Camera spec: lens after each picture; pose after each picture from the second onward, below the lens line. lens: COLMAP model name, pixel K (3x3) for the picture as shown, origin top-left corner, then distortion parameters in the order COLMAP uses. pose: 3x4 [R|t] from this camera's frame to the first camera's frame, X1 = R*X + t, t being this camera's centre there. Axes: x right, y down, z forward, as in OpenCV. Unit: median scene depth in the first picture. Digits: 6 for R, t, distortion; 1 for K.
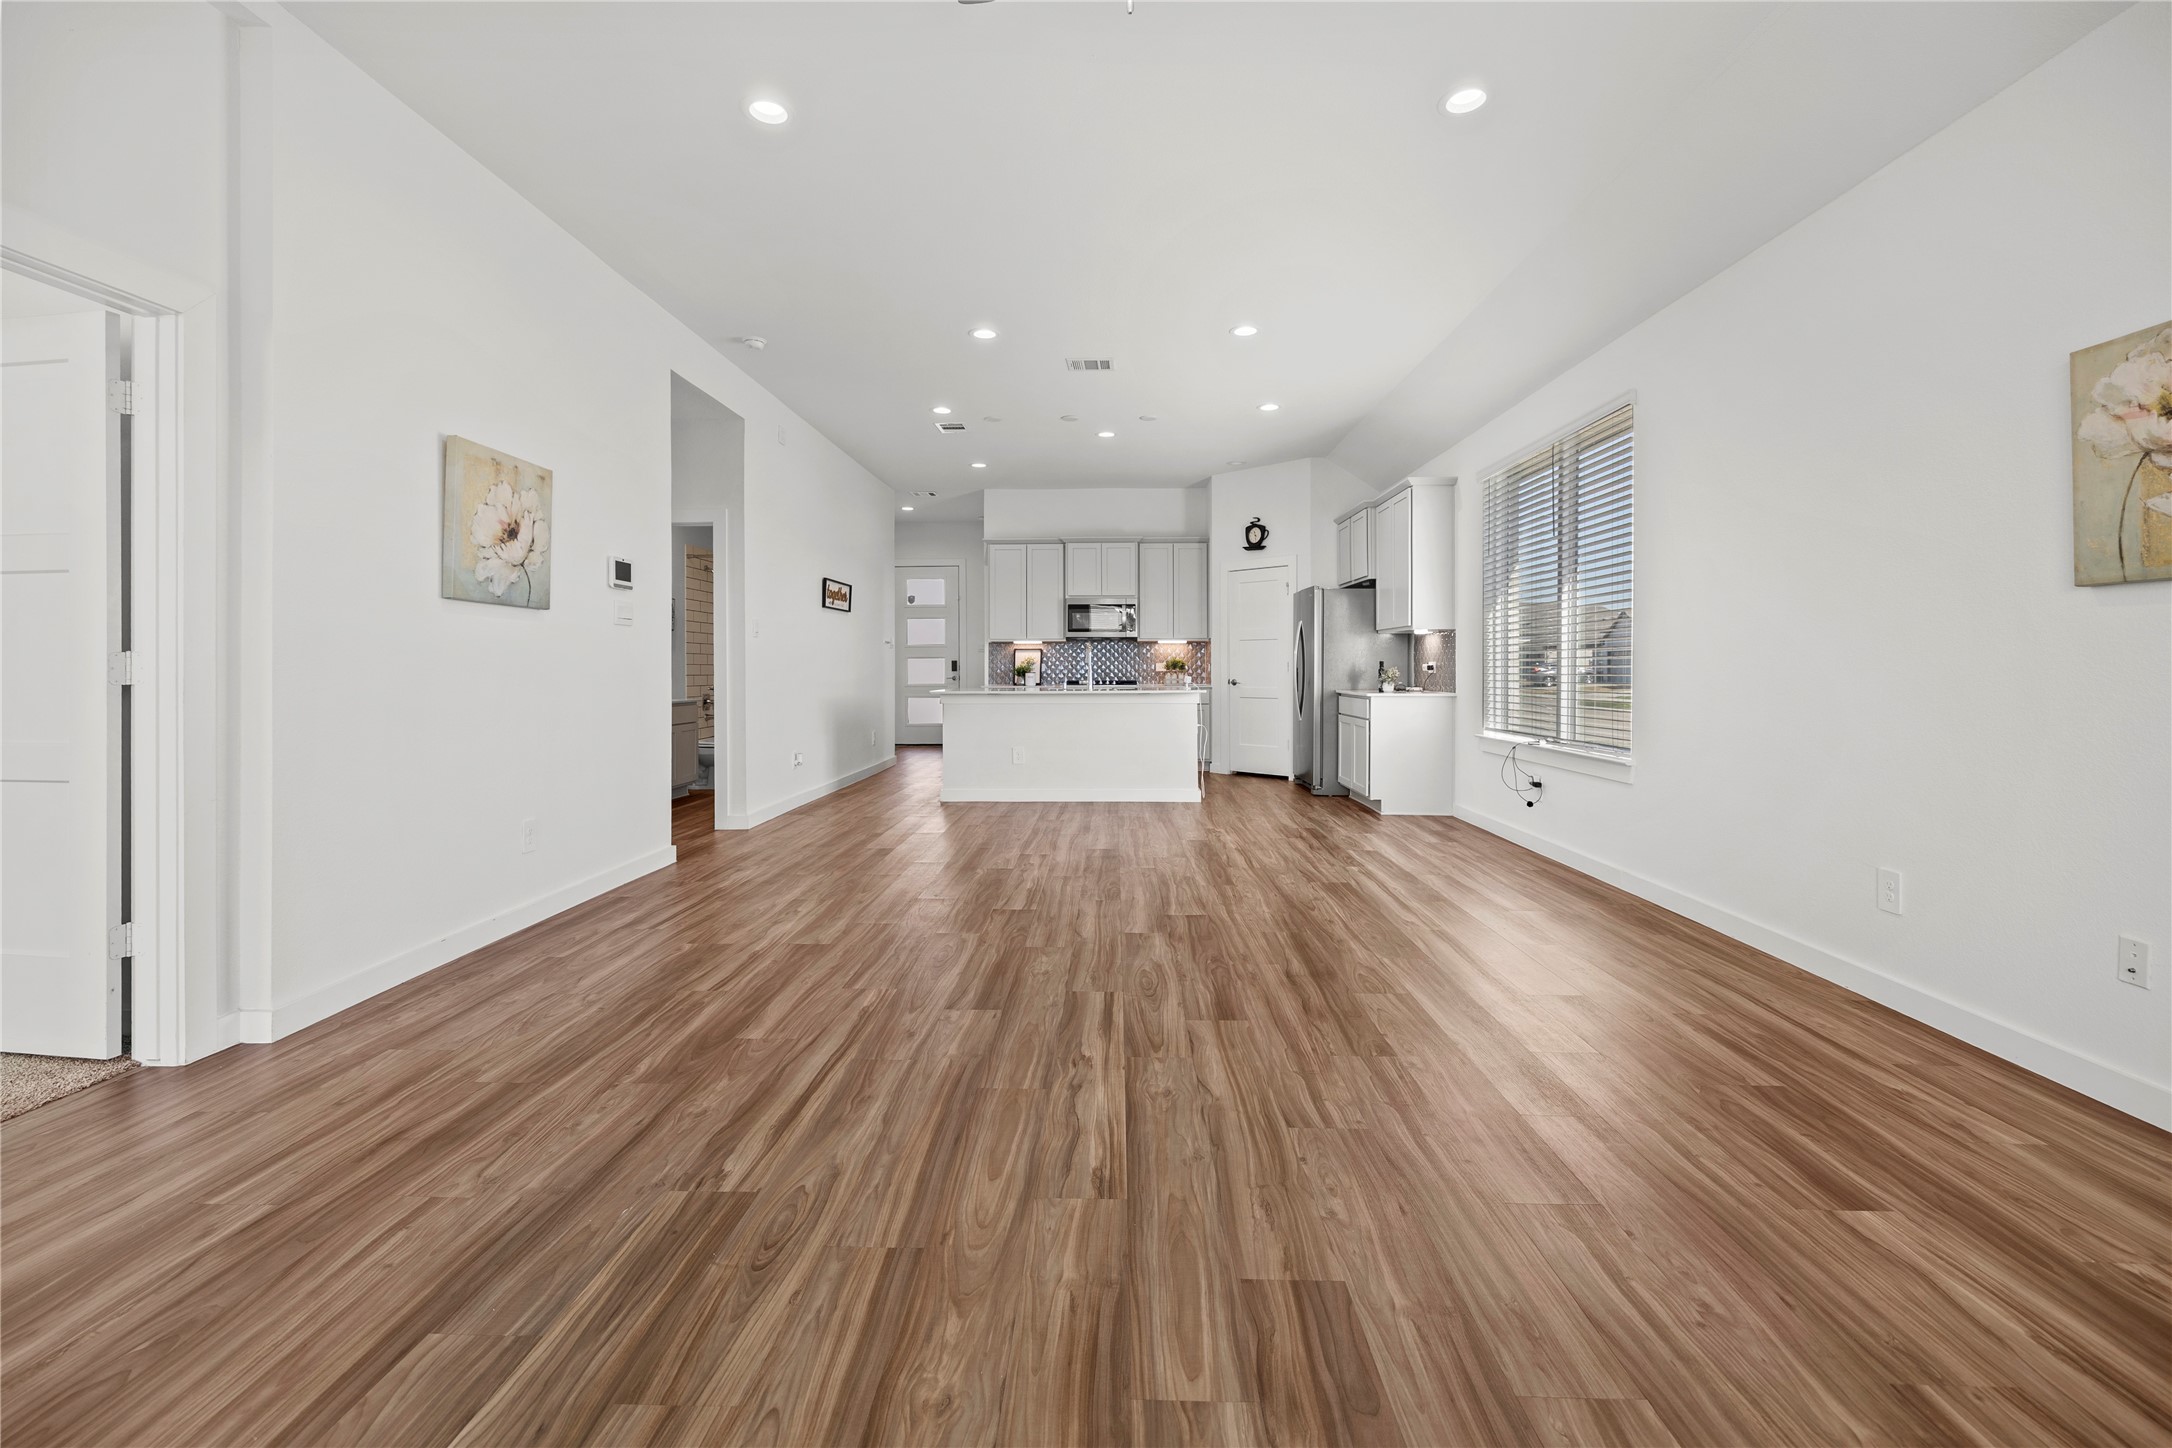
lens RADIAL K [[930.9, 0, 1089.2], [0, 930.9, 669.7], [0, 0, 1]] dist [0.001602, 0.000312]
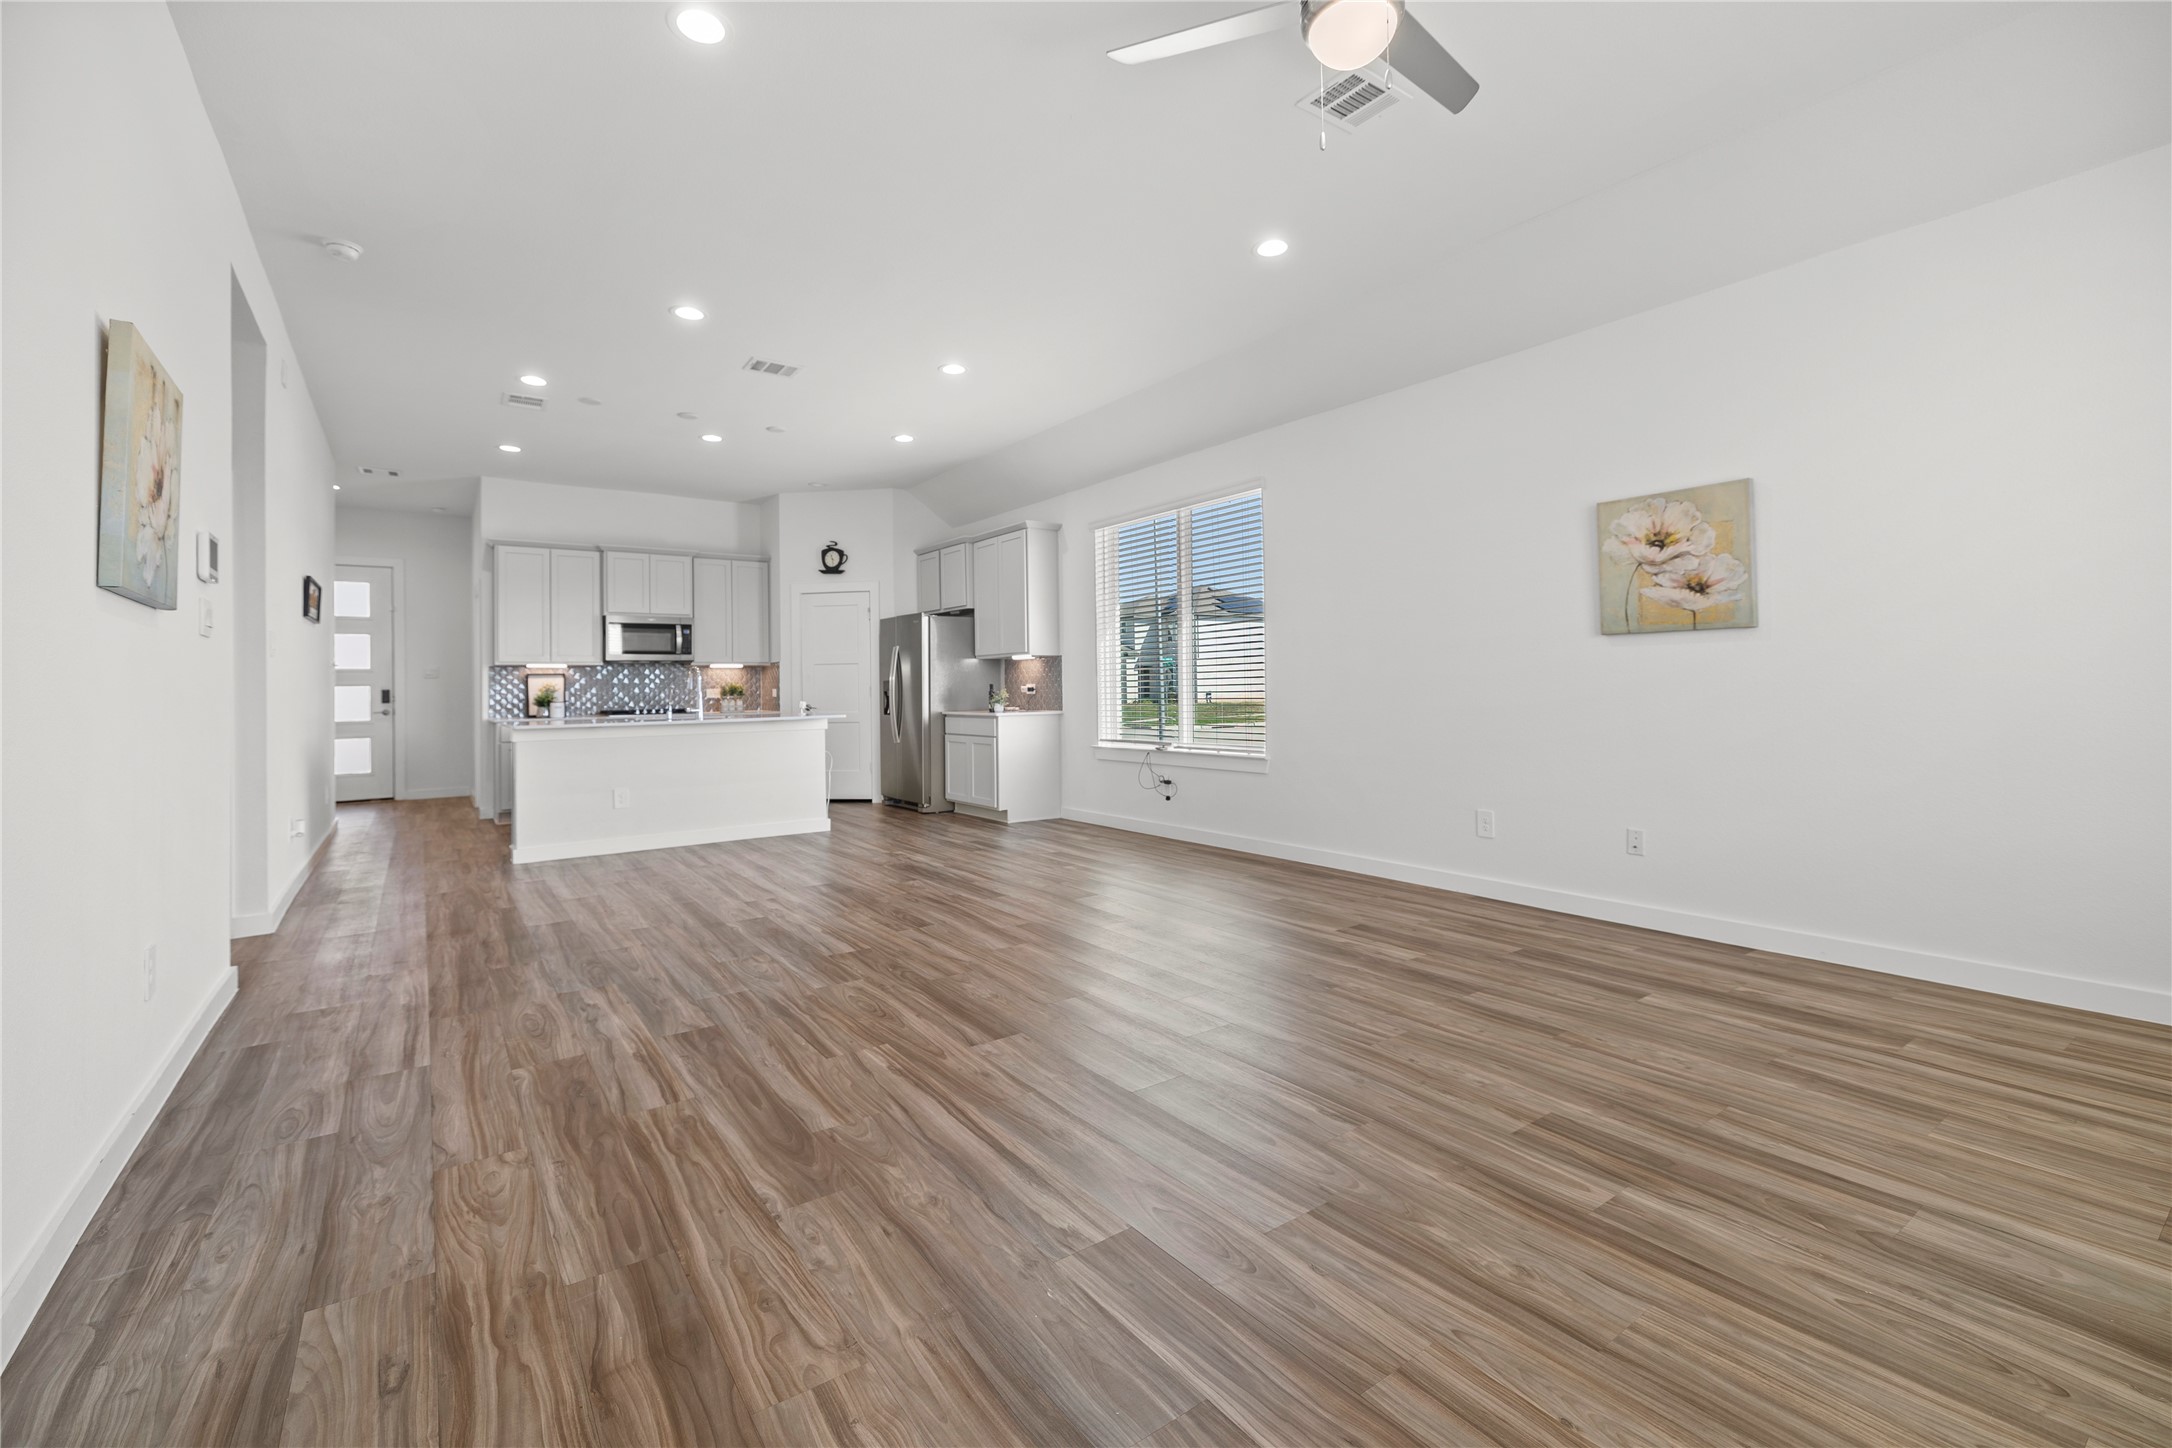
lens RADIAL K [[924.7, 0, 1090.0], [0, 924.7, 677.1], [0, 0, 1]] dist [-0.000152, -0.000045]
pose [[0.793855, -0.004307, 0.608091, -0.490268], [0.016120, 0.999773, -0.013963, -0.000188], [-0.607893, 0.020887, 0.793744, 0.125464]]
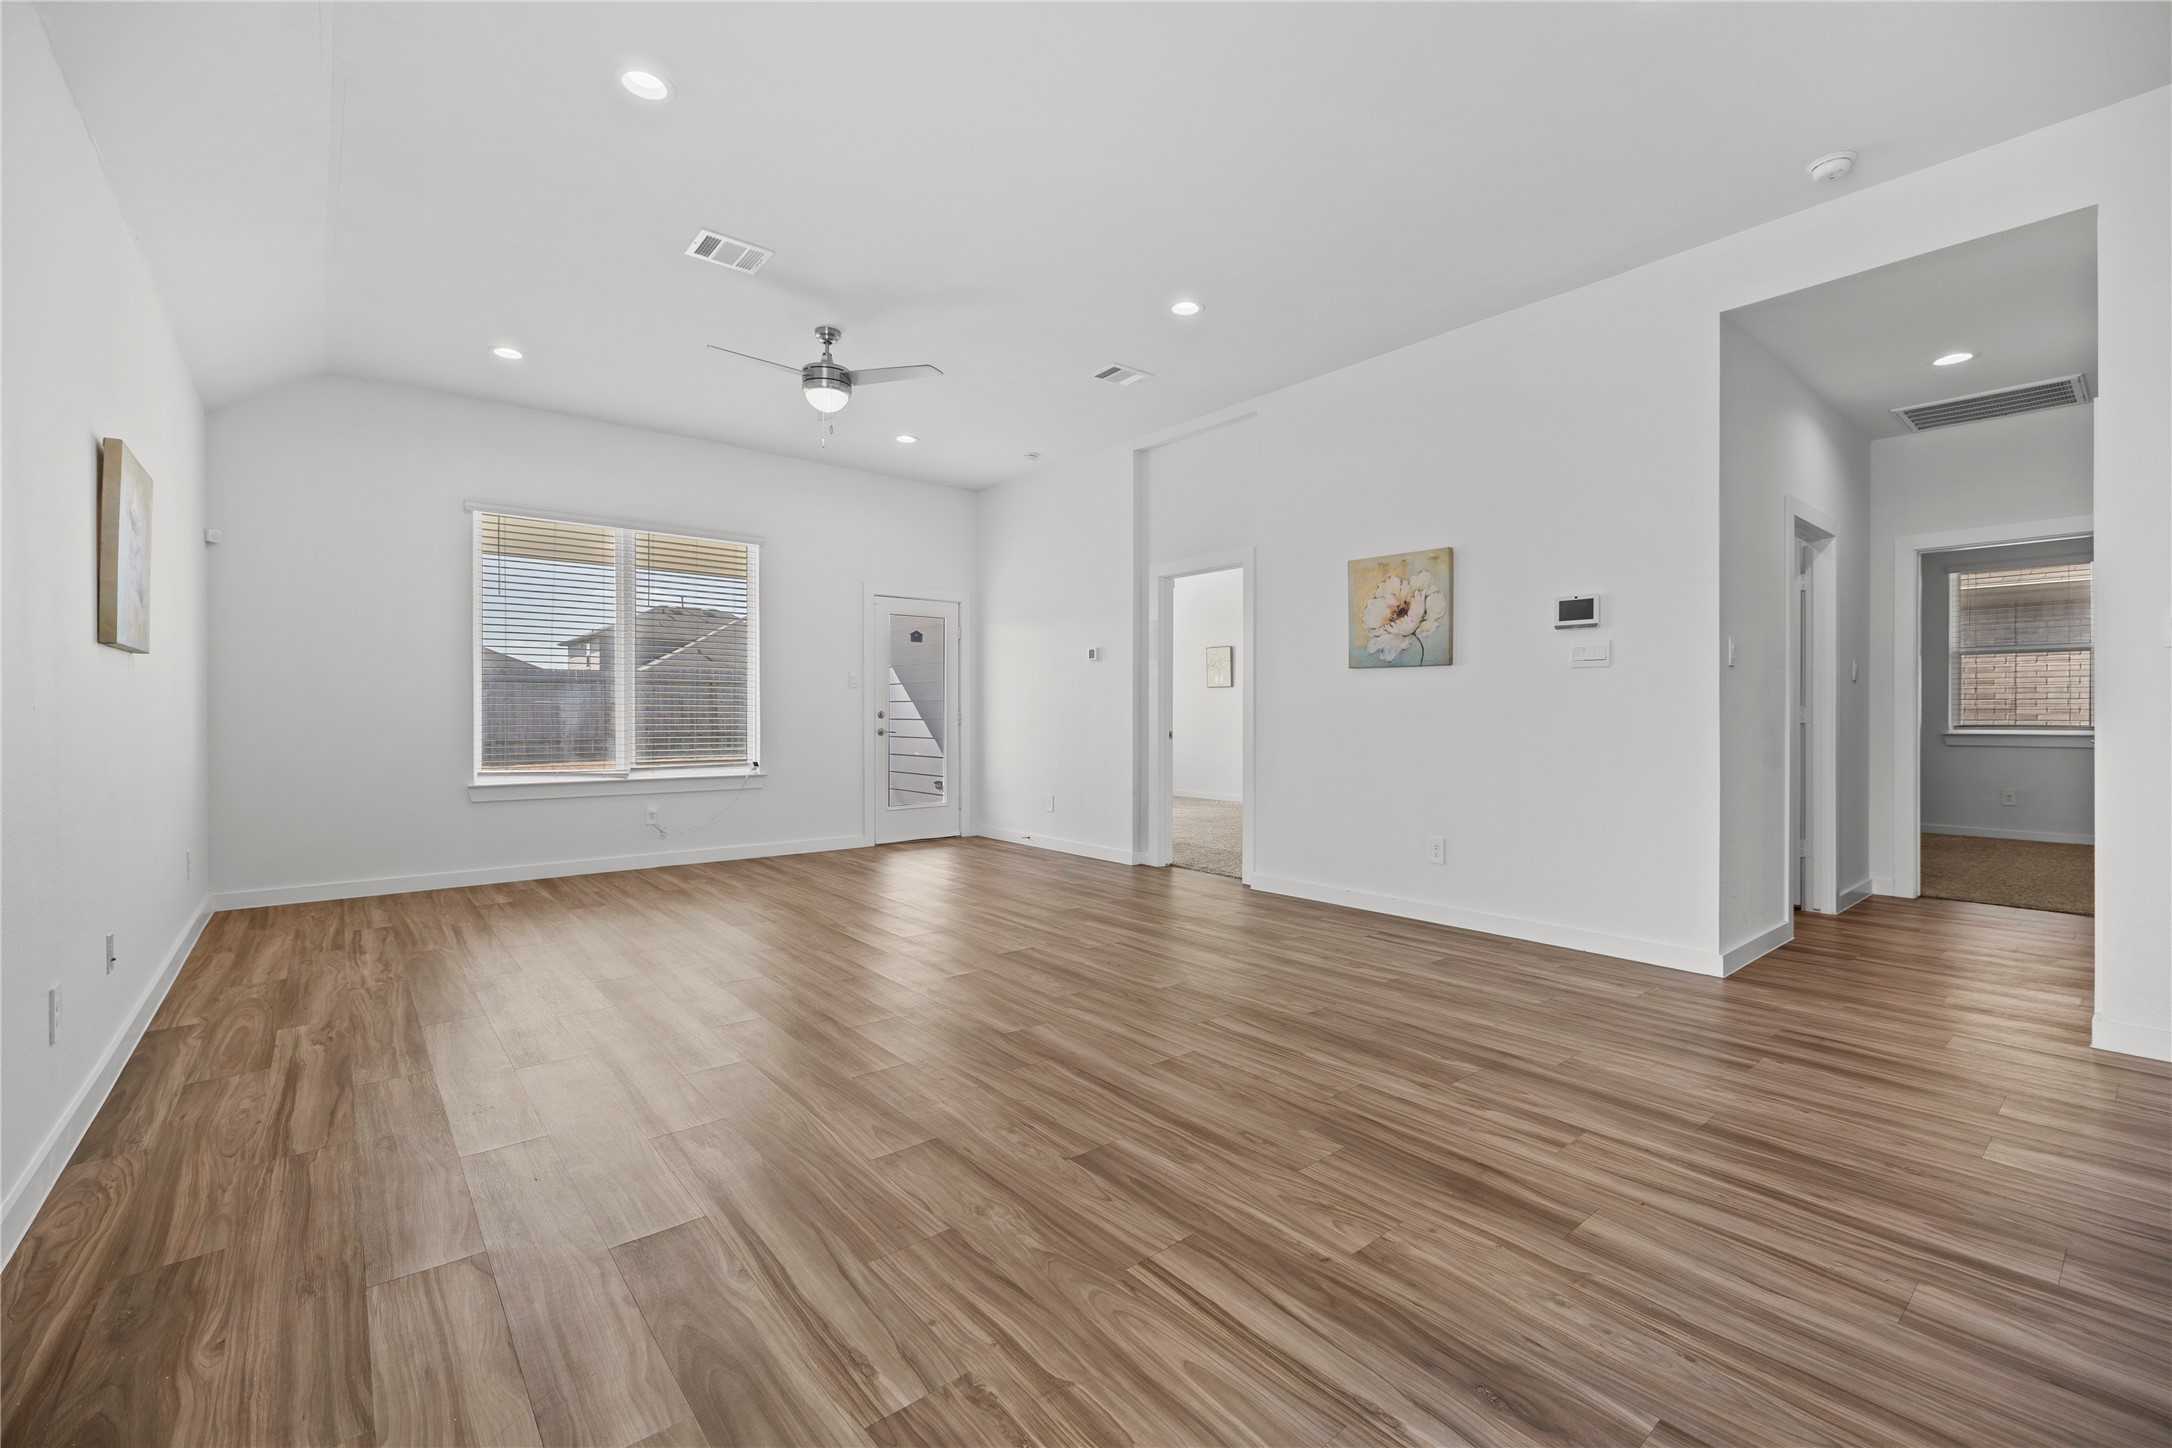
lens RADIAL K [[911.2, 0, 1086.0], [0, 911.2, 724.0], [0, 0, 1]] dist [-0.009148, 0.000066]
pose [[-0.750004, 0.008072, -0.661384, 0.560574], [-0.001147, 0.999908, 0.013505, -0.004332], [0.661432, 0.010888, -0.749926, 1.639070]]
